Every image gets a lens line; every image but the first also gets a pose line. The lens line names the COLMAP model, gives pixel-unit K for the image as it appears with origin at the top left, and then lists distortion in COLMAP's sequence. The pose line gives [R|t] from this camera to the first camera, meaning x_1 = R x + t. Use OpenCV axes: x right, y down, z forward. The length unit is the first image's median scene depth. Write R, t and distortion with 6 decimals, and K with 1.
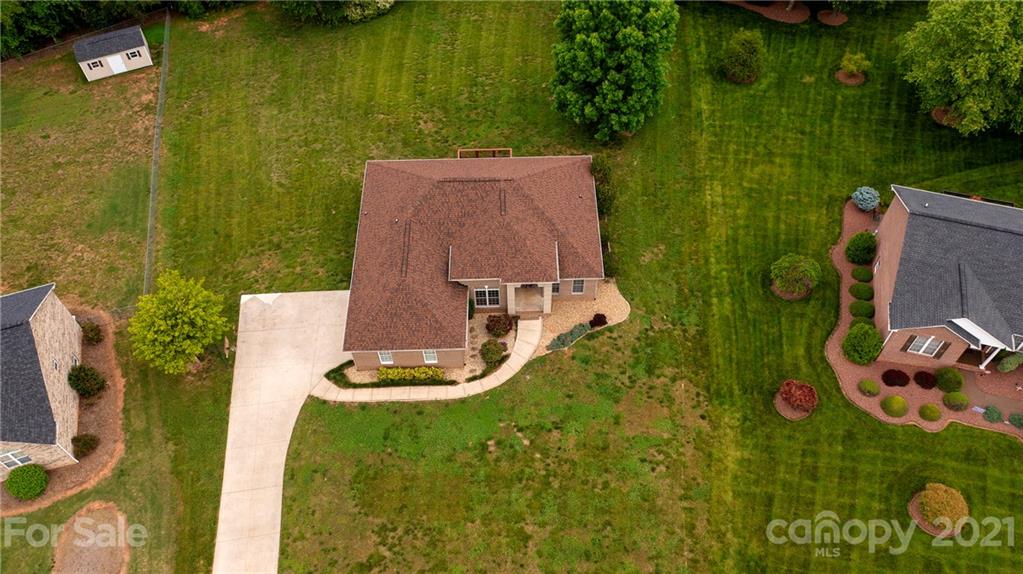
lens RADIAL K [[802.1, 0, 513.2], [0, 802.1, 285.3], [0, 0, 1]] dist [-0.022822, 0.011958]
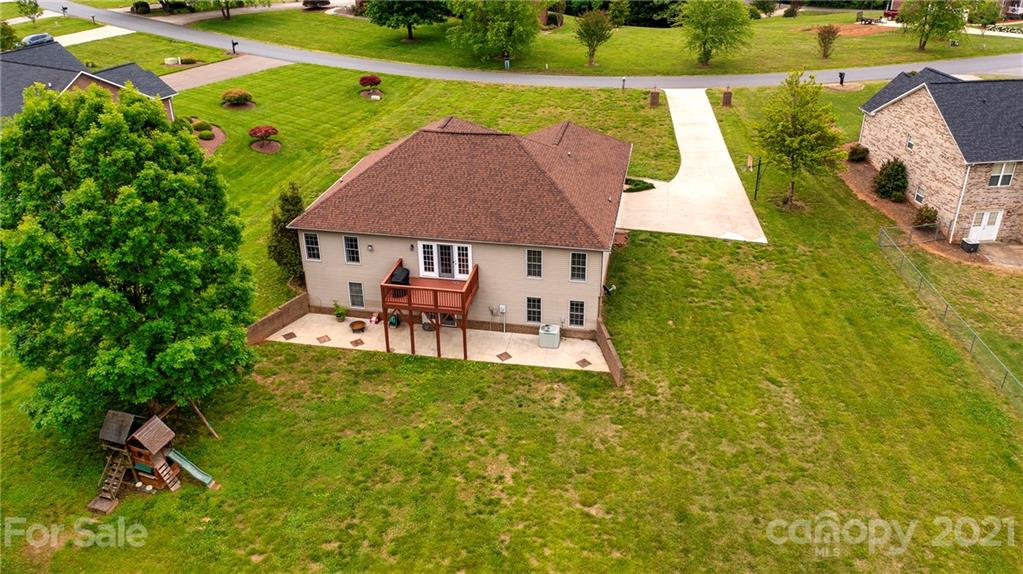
lens RADIAL K [[802.1, 0, 515.4], [0, 802.1, 288.7], [0, 0, 1]] dist [-0.022822, 0.011958]
pose [[-0.977434, -0.076467, 0.196916, -0.251630], [0.182687, 0.162026, 0.969728, -0.837191], [-0.106058, 0.983819, -0.144400, 1.200737]]
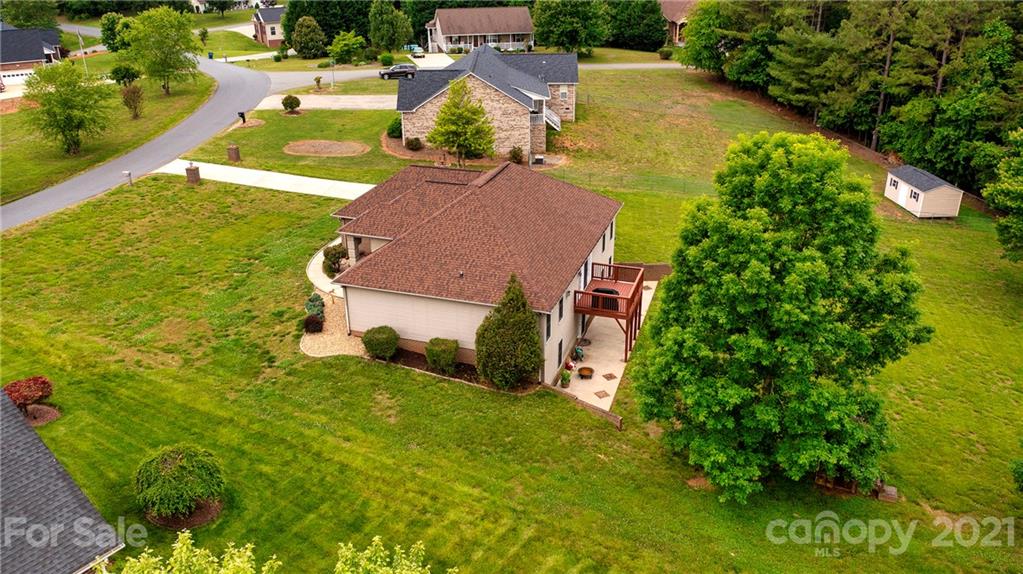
lens RADIAL K [[802.1, 0, 507.0], [0, 802.1, 287.6], [0, 0, 1]] dist [-0.022822, 0.011958]
pose [[-0.341052, 0.403372, -0.849102, 0.660071], [-0.744289, 0.435870, 0.506015, -0.483583], [0.574211, 0.804555, 0.151571, 0.925383]]
